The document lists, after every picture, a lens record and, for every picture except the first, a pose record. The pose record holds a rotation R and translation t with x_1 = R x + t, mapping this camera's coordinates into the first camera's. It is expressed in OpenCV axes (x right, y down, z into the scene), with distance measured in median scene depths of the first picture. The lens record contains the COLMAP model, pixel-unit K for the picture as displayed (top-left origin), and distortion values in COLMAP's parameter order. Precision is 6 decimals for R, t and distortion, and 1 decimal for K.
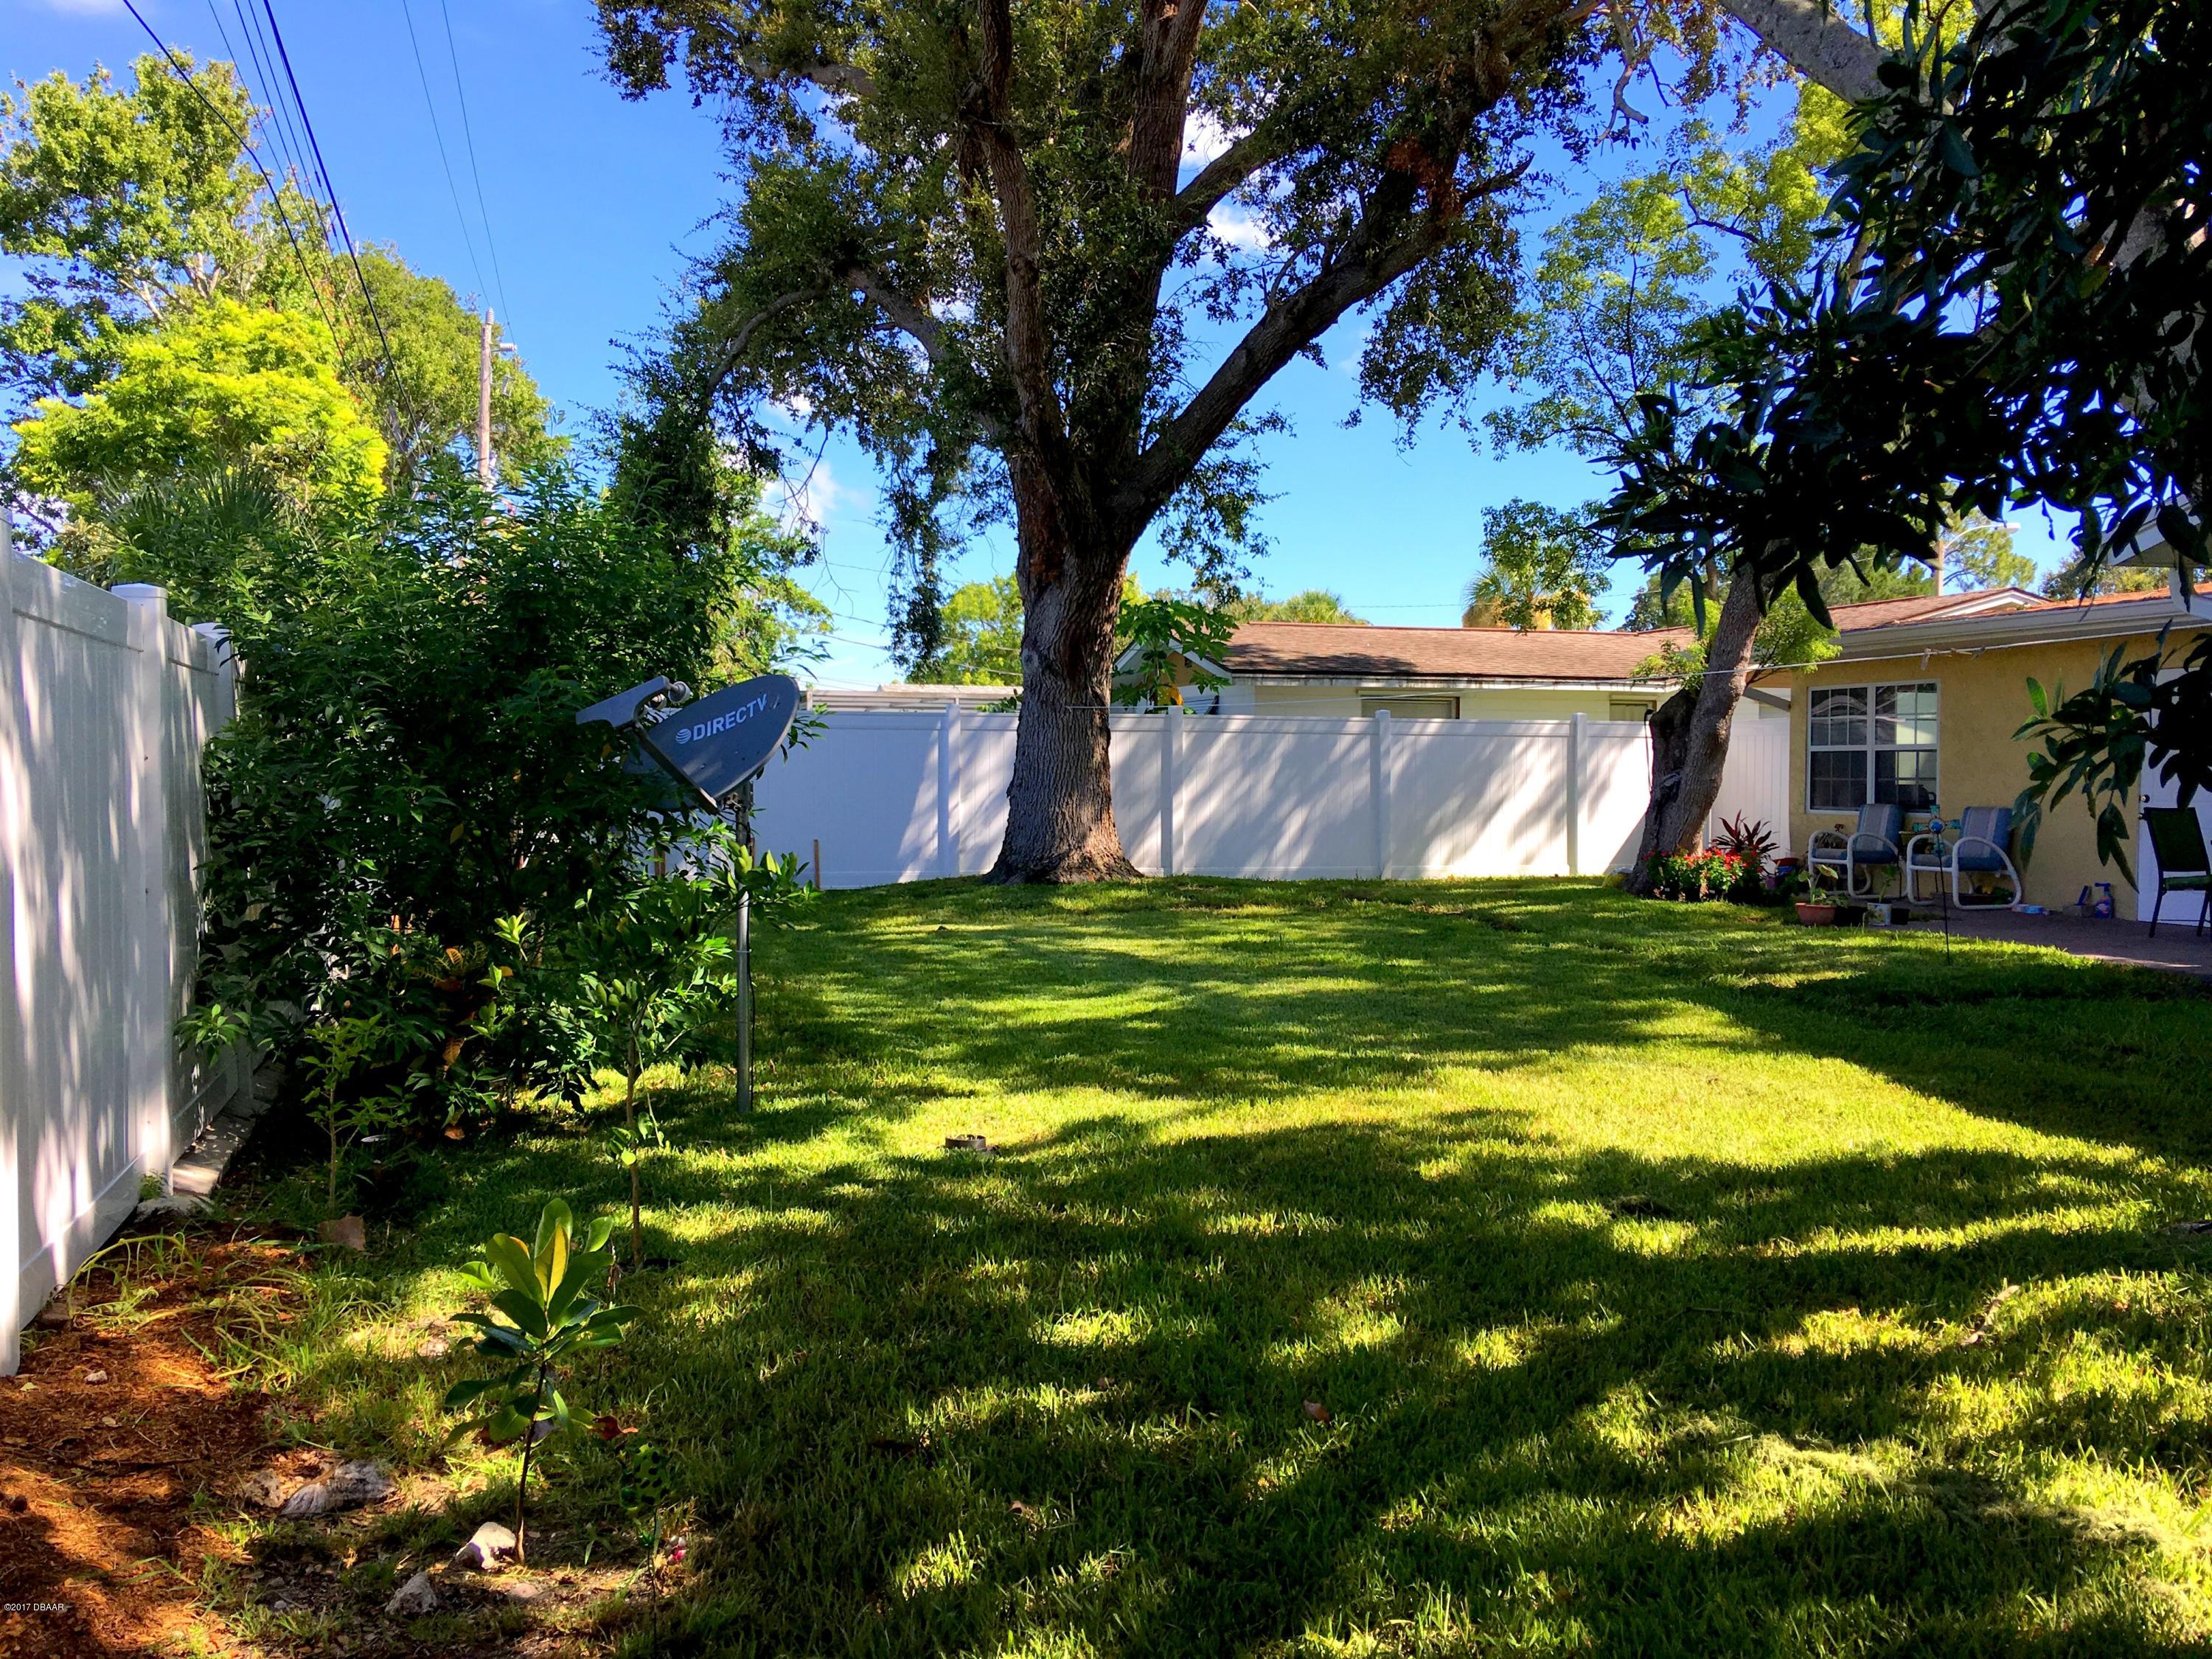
lens RADIAL K [[1873.4, 0, 1104.1], [0, 1873.4, 833.7], [0, 0, 1]] dist [0.107130, -0.126052]
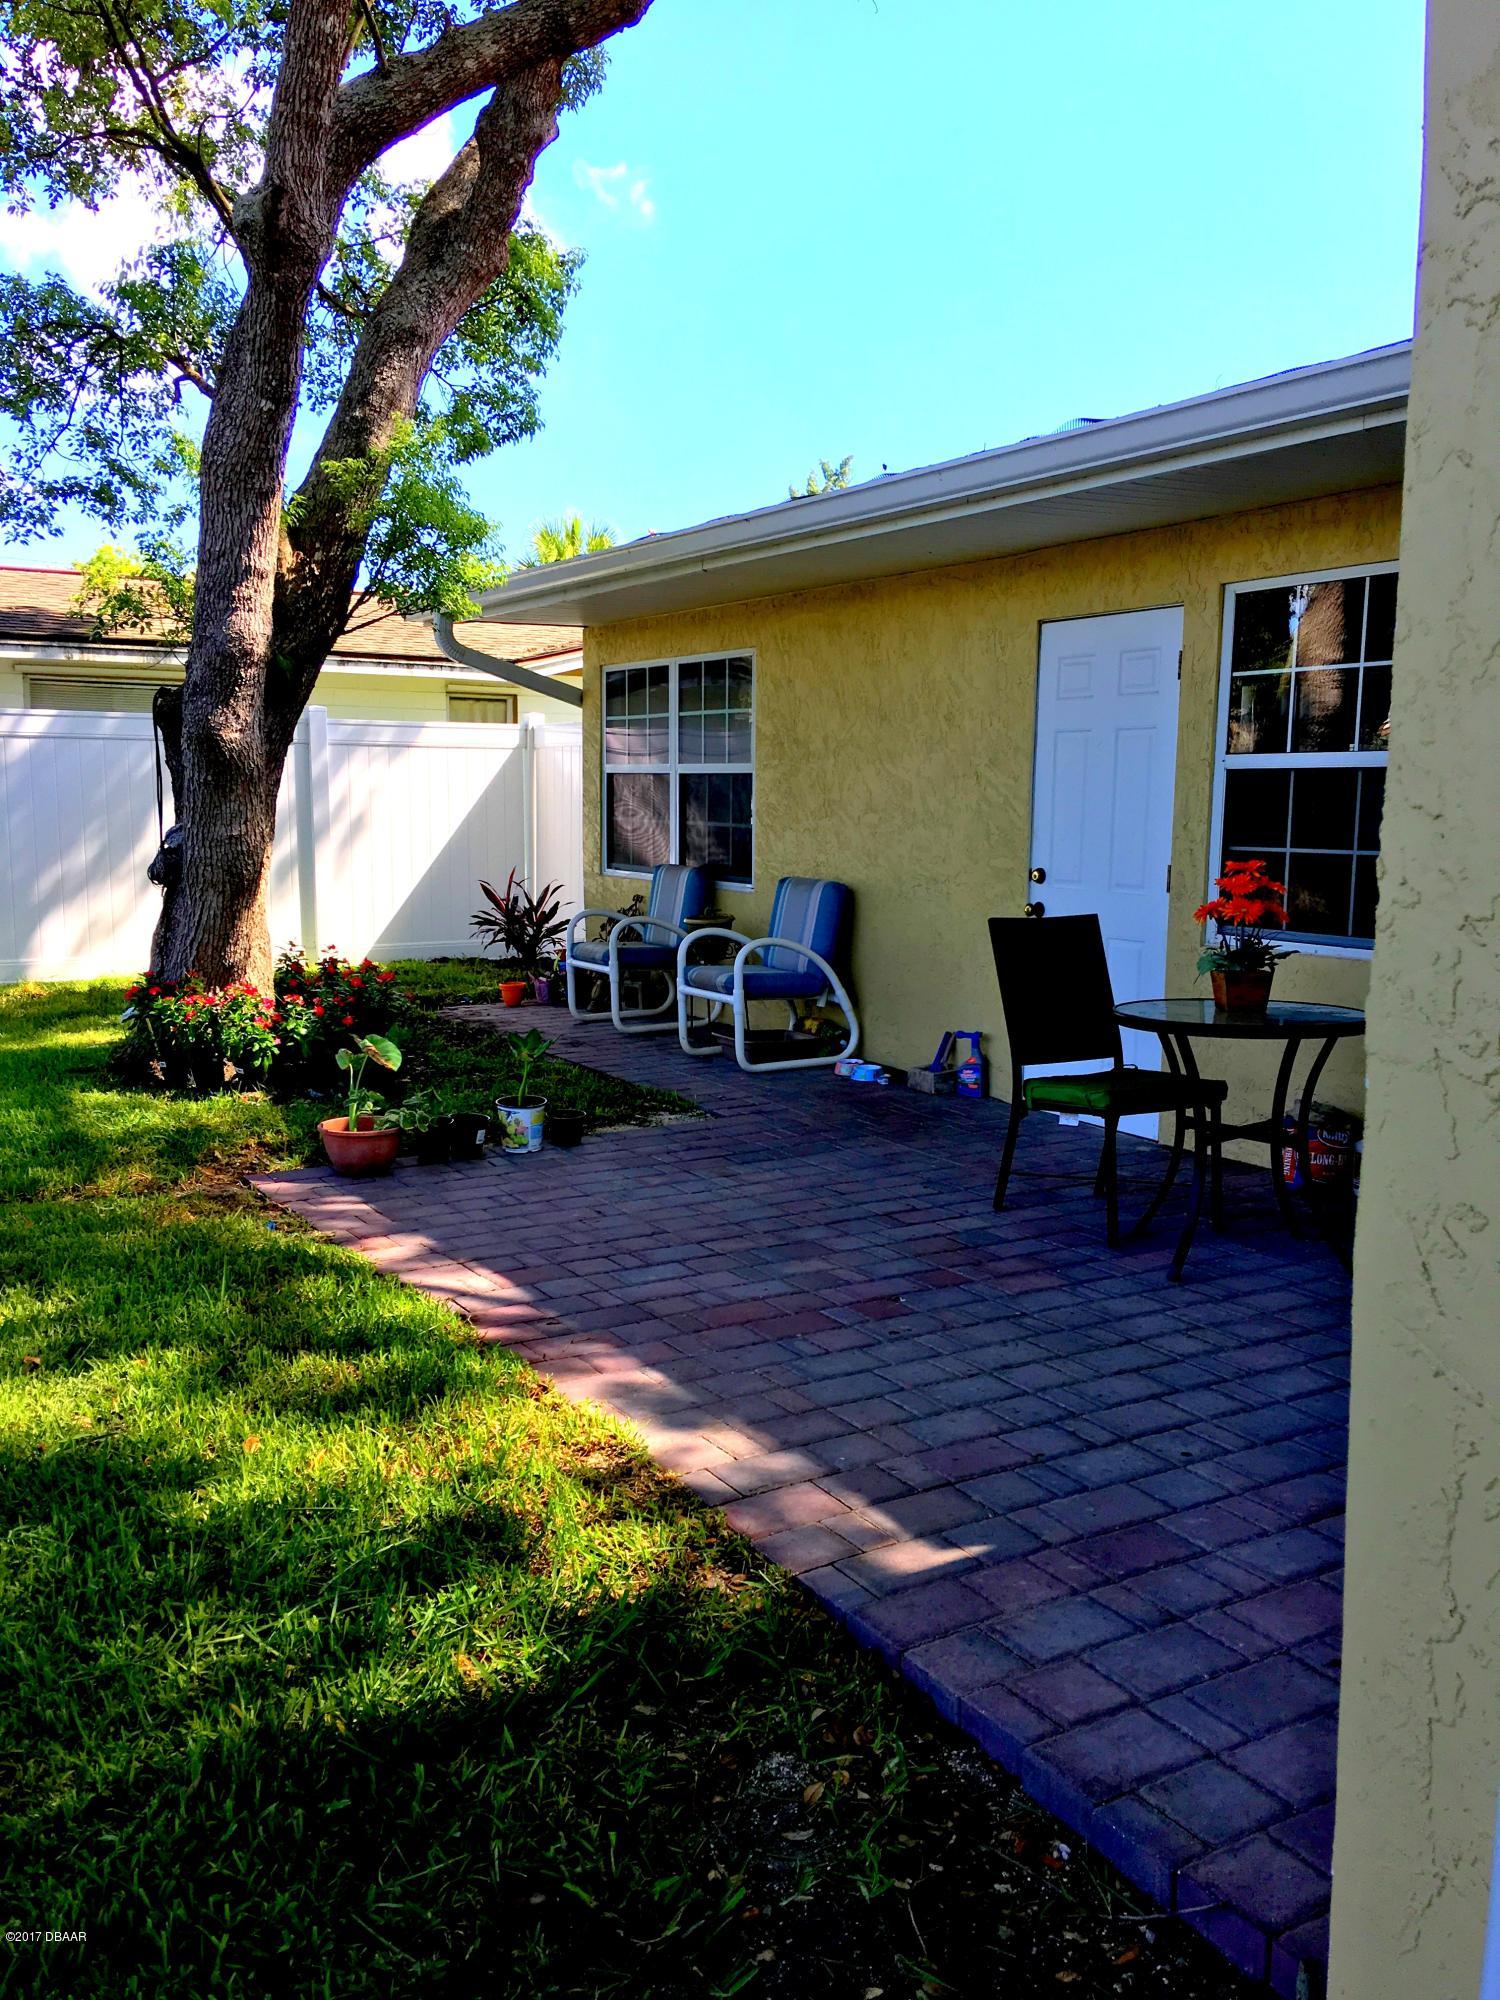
lens RADIAL K [[1693.8, 0, 749.4], [0, 1693.8, 1002.3], [0, 0, 1]] dist [0.107130, -0.126052]
pose [[0.969655, -0.025192, 0.243176, 0.328096], [0.002419, 0.995617, 0.093494, -0.024417], [-0.244466, -0.090069, 0.965466, 0.528959]]
